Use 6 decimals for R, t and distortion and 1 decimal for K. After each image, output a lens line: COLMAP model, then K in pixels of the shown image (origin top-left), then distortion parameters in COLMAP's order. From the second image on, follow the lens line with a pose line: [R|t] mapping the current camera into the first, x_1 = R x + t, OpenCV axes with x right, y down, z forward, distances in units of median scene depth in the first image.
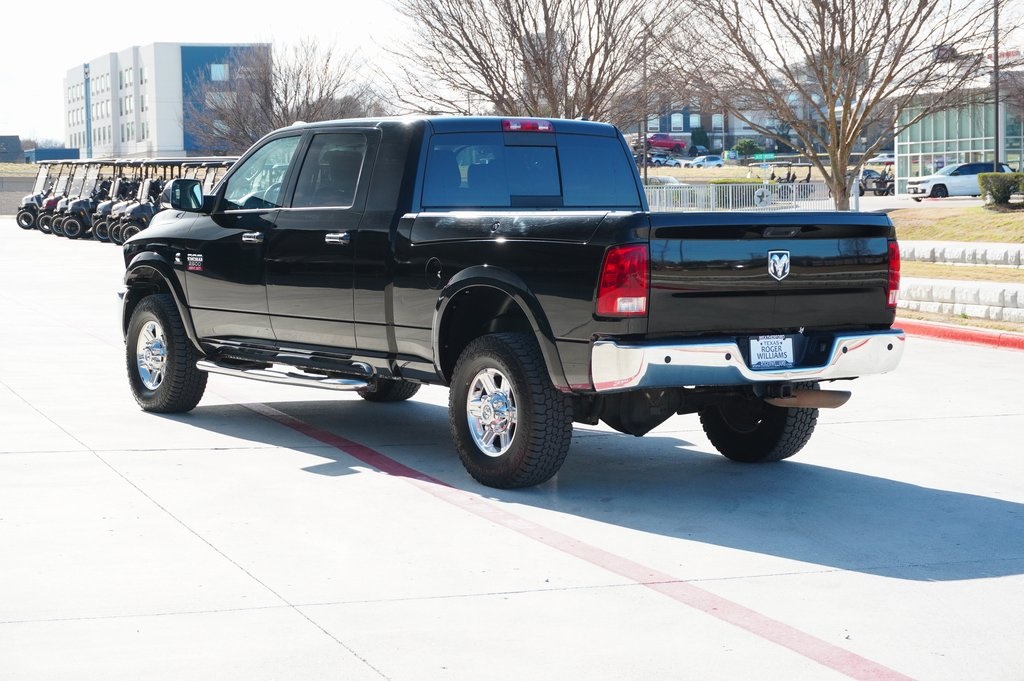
lens RADIAL K [[2278.1, 0, 512.1], [0, 2278.1, 341.4], [0, 0, 1]] dist [-0.050246, 0.000000]
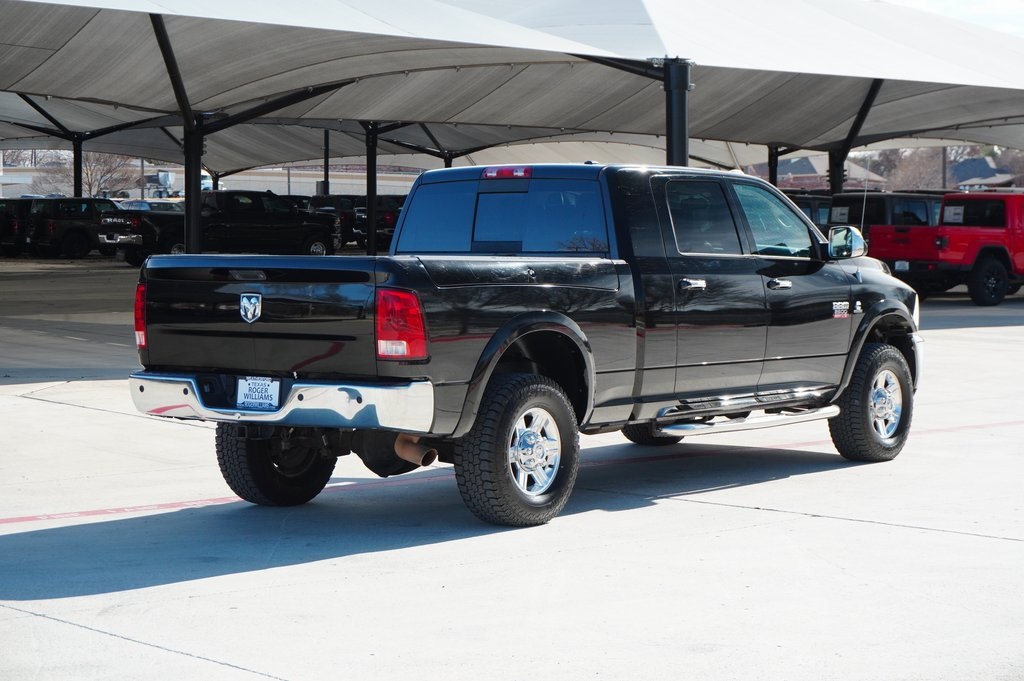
lens RADIAL K [[2278.1, 0, 510.6], [0, 2278.1, 341.0], [0, 0, 1]] dist [-0.050246, 0.000000]
pose [[0.299548, 0.034642, -0.953452, 1.113198], [-0.060628, 0.998012, 0.017213, -0.042878], [0.952153, 0.052650, 0.301053, 0.798631]]
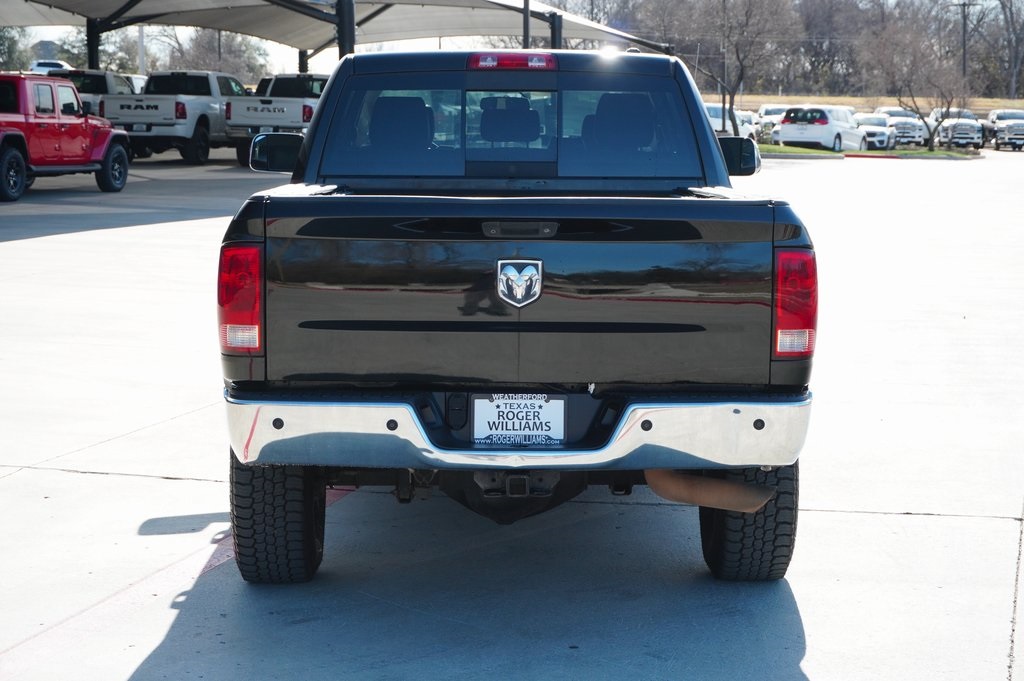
lens RADIAL K [[2278.1, 0, 512.6], [0, 2278.1, 338.3], [0, 0, 1]] dist [-0.050246, 0.000000]
pose [[0.842220, 0.056750, -0.536138, 0.445822], [-0.044145, 0.998364, 0.036328, -0.040476], [0.537323, -0.006929, 0.843348, 0.470672]]
